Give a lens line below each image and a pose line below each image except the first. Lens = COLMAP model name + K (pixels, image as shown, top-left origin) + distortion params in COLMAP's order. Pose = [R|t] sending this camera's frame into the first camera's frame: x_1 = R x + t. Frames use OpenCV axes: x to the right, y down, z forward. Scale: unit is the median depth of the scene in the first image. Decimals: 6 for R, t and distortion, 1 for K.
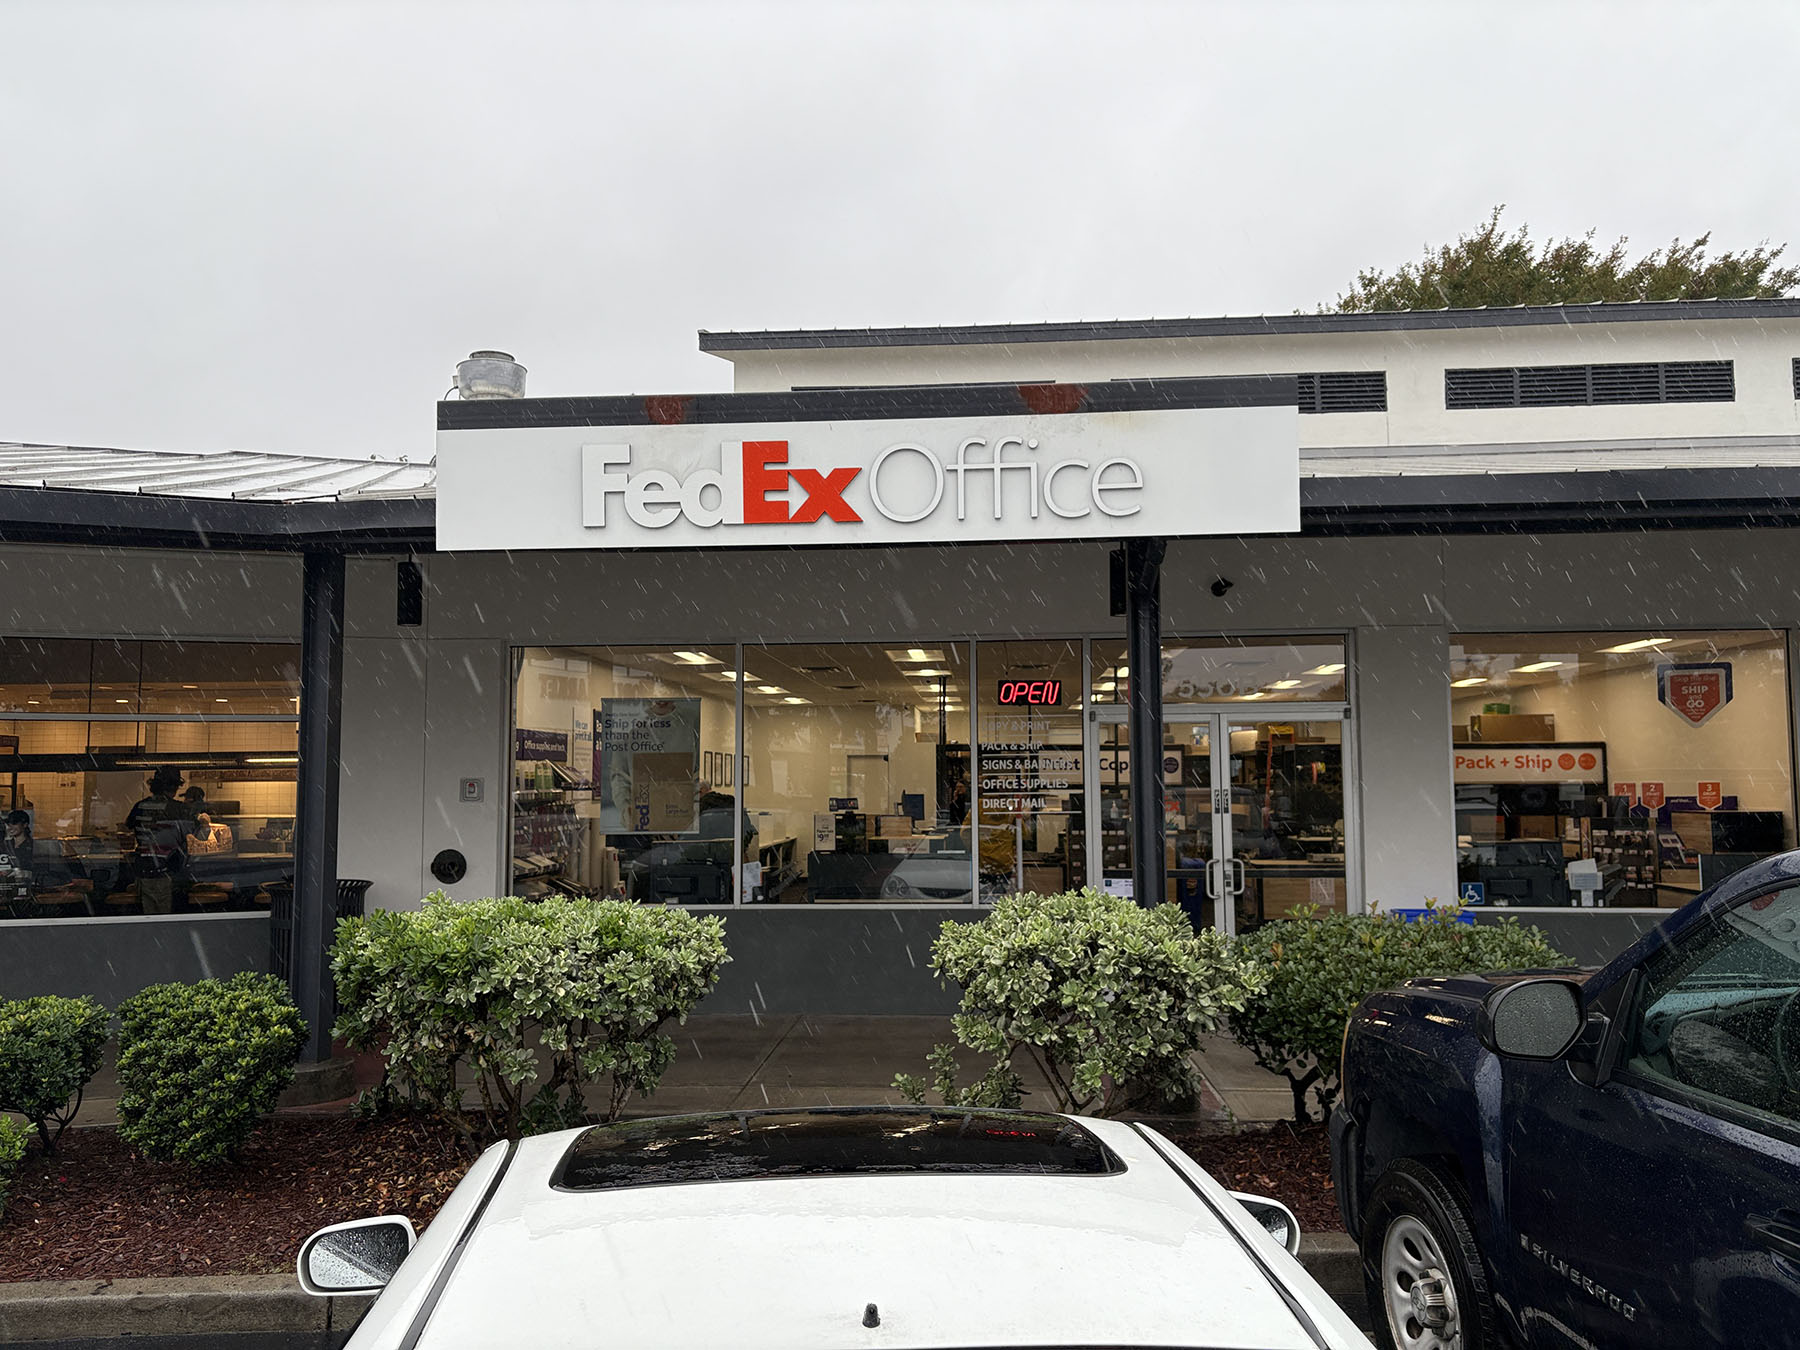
lens RADIAL K [[1355.5, 0, 903.8], [0, 1355.5, 703.3], [0, 0, 1]] dist [0.012729, -0.056683]
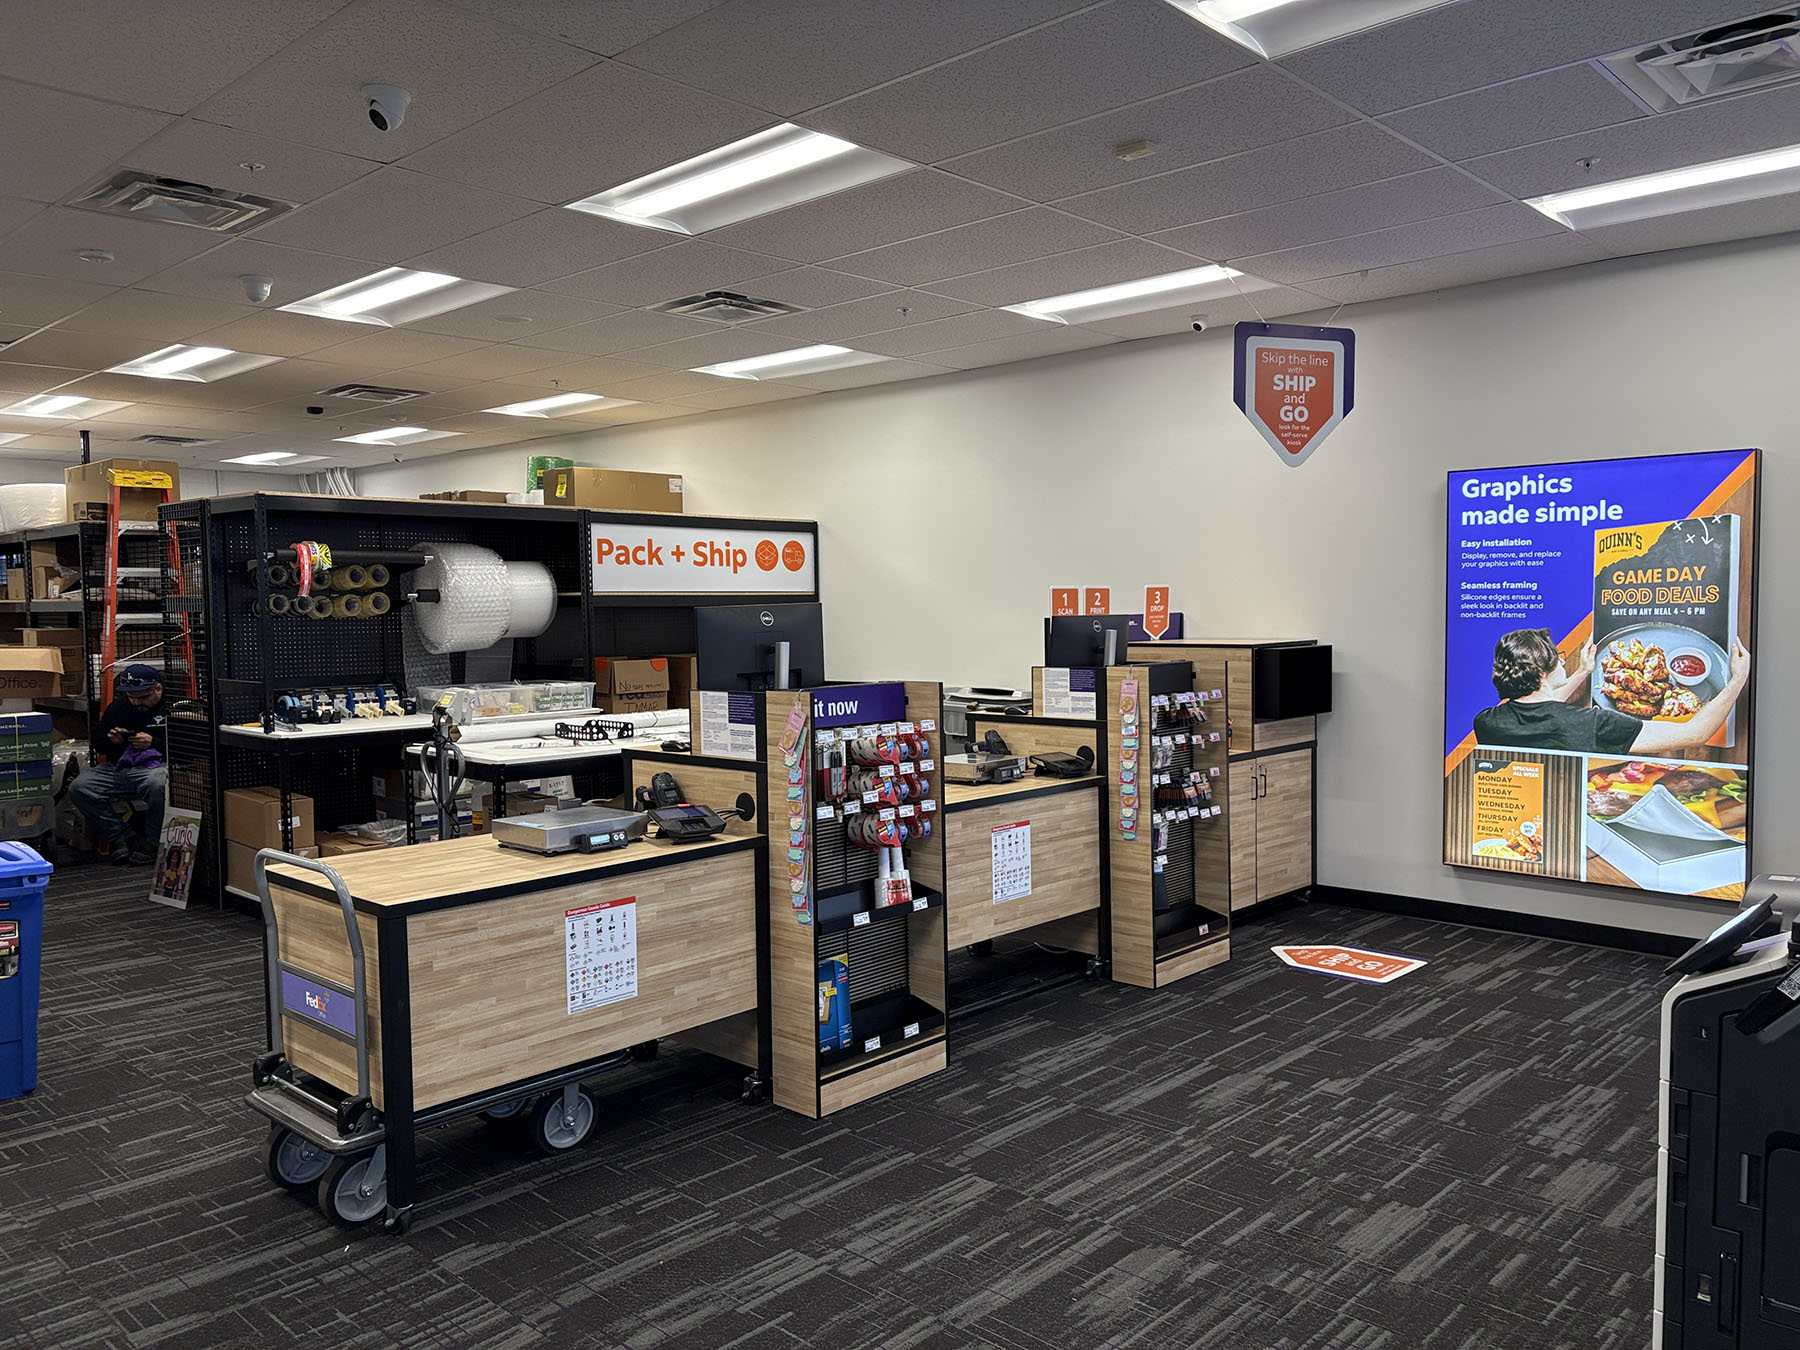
lens RADIAL K [[1355.5, 0, 903.8], [0, 1355.5, 703.3], [0, 0, 1]] dist [0.012729, -0.056683]
pose [[0.632215, -0.061990, 0.772309, 0.122353], [-0.036979, 0.993244, 0.109994, 0.048198], [-0.773910, -0.098099, 0.625651, 0.732347]]
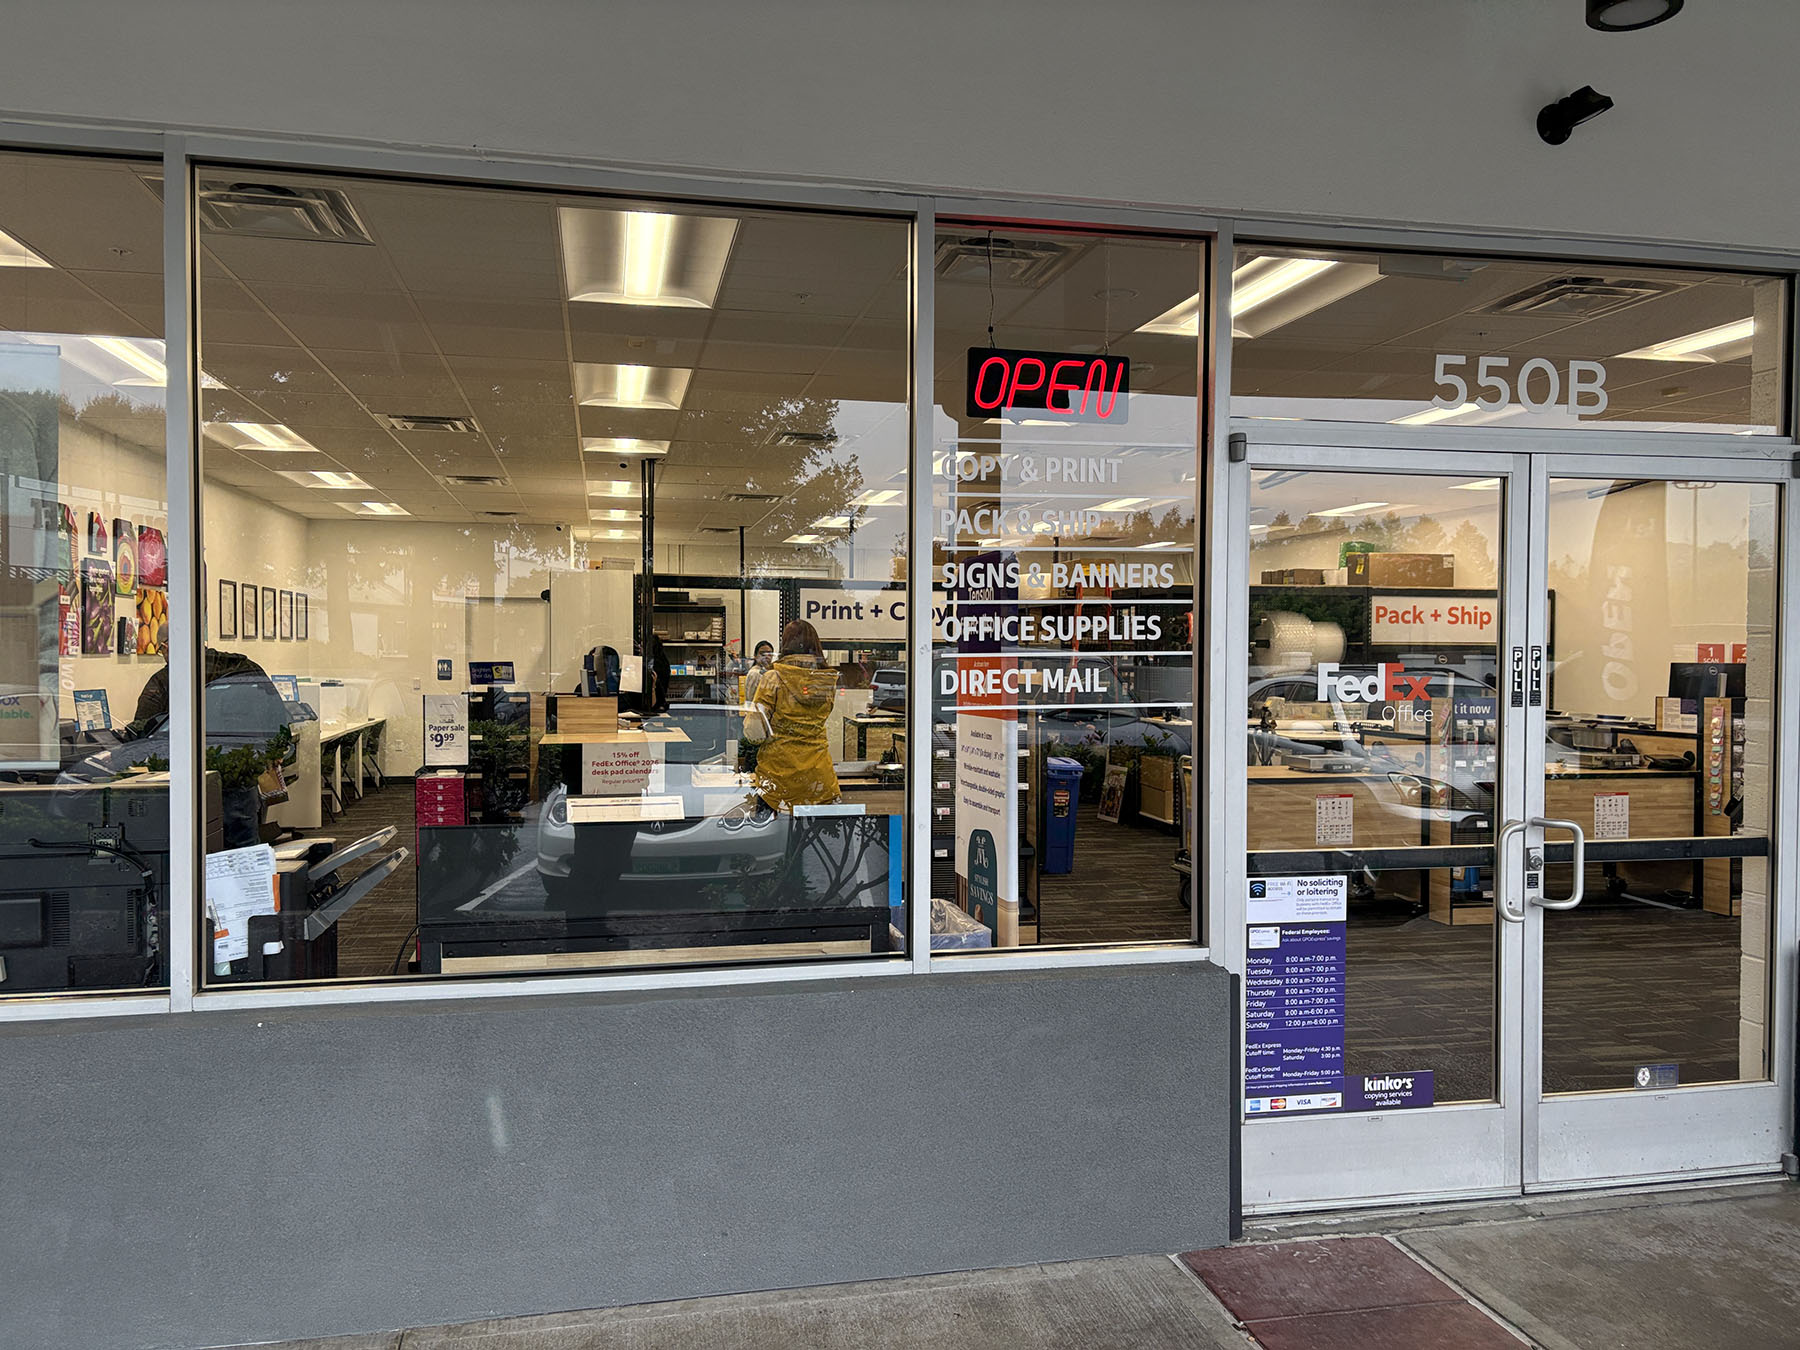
lens RADIAL K [[1348.6, 0, 924.5], [0, 1348.6, 676.2], [0, 0, 1]] dist [0.019729, 0.000514]
pose [[0.955356, 0.000754, 0.295458, -0.036324], [-0.024859, 0.996656, 0.077837, 0.031643], [-0.294411, -0.081706, 0.952180, 0.466903]]
